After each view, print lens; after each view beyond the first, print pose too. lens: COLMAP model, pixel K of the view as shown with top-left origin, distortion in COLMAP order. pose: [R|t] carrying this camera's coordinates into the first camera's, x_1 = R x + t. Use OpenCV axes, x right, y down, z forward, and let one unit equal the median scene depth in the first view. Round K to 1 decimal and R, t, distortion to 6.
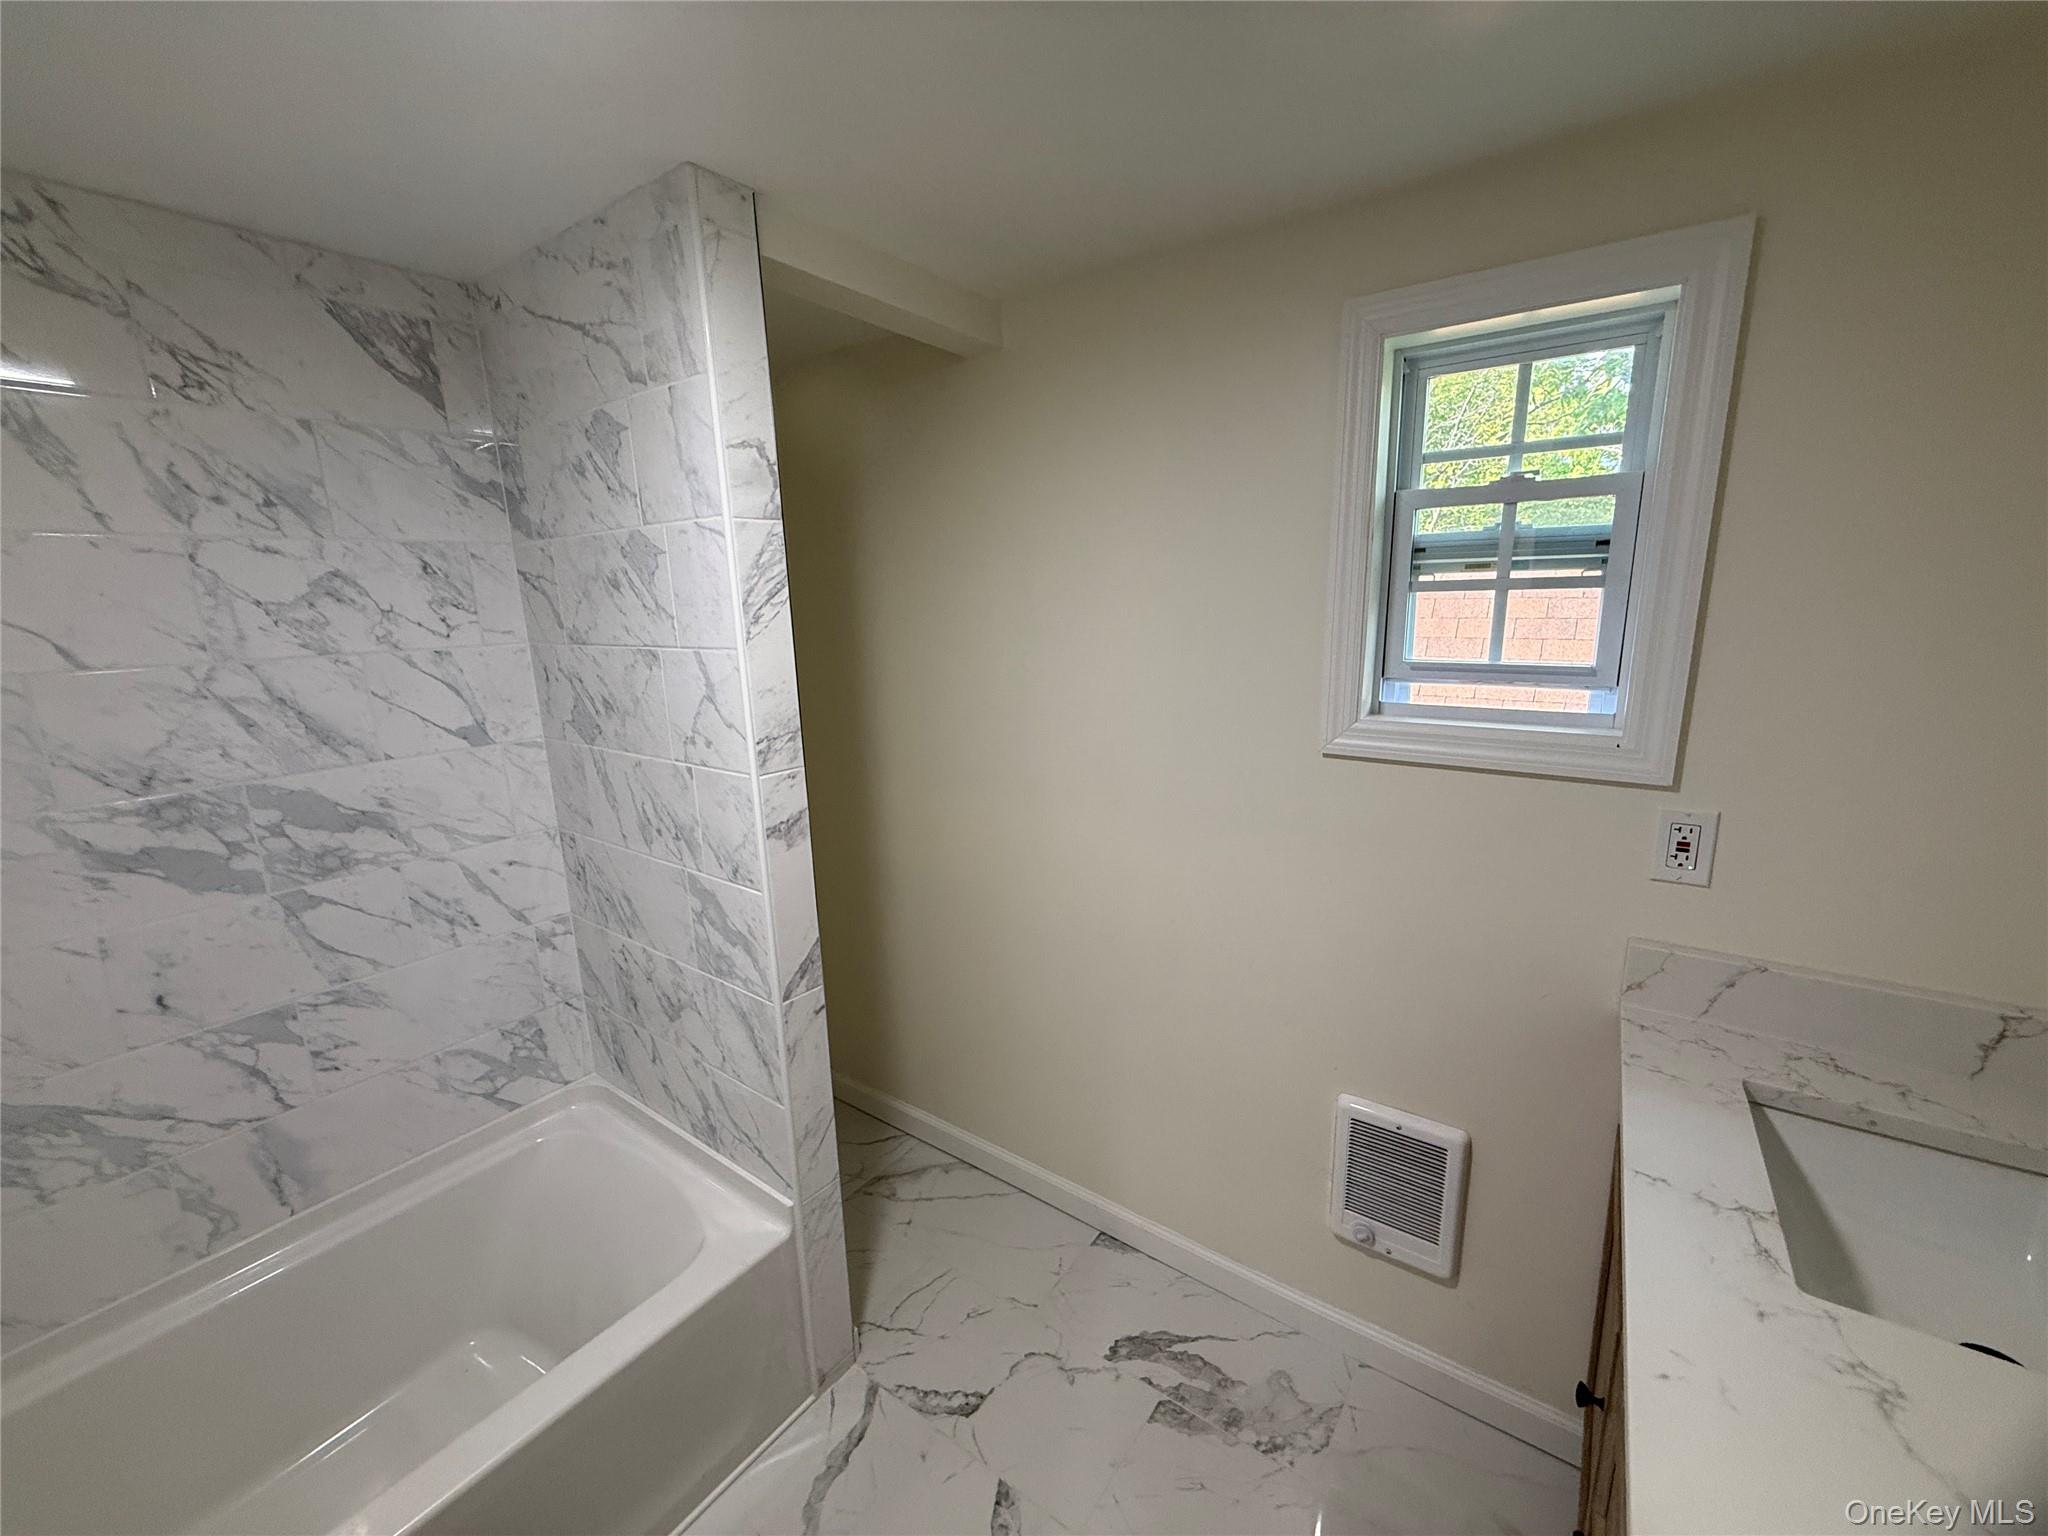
lens RADIAL K [[818.2, 0, 1022.8], [0, 818.2, 765.6], [0, 0, 1]] dist [0.000117, 0.000085]
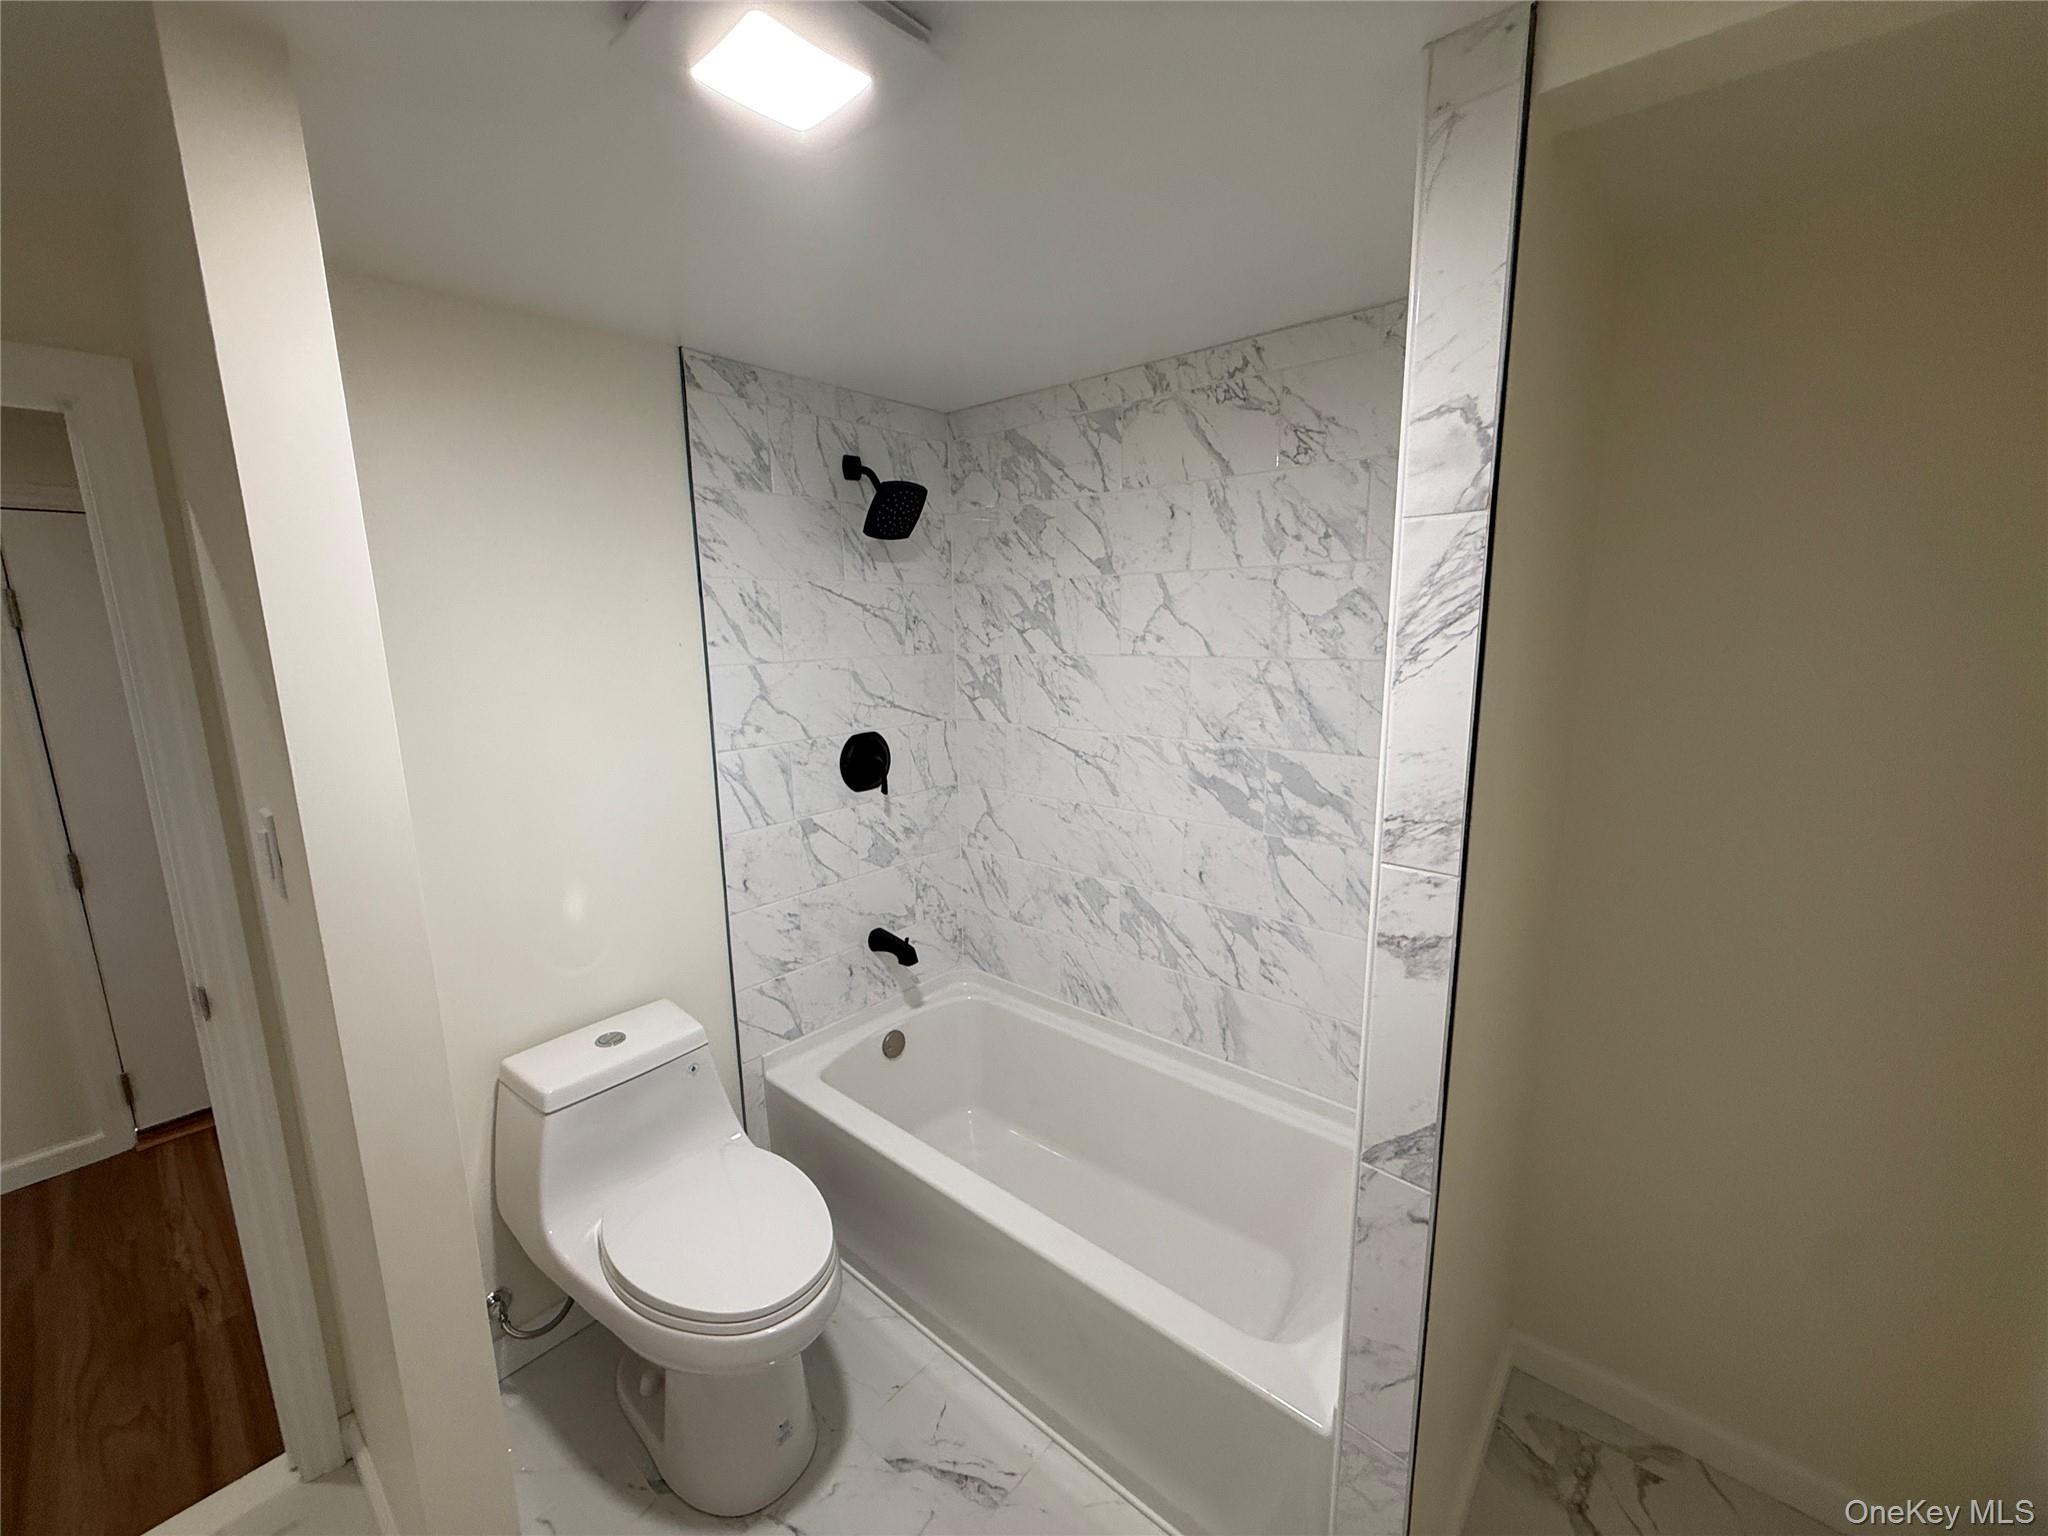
lens RADIAL K [[818.2, 0, 1024.5], [0, 818.2, 769.5], [0, 0, 1]] dist [0.000117, 0.000085]
pose [[-0.074508, 0.207133, -0.975471, 0.402476], [-0.197492, 0.955751, 0.218030, -0.162192], [0.977469, 0.208893, -0.030304, 0.666265]]
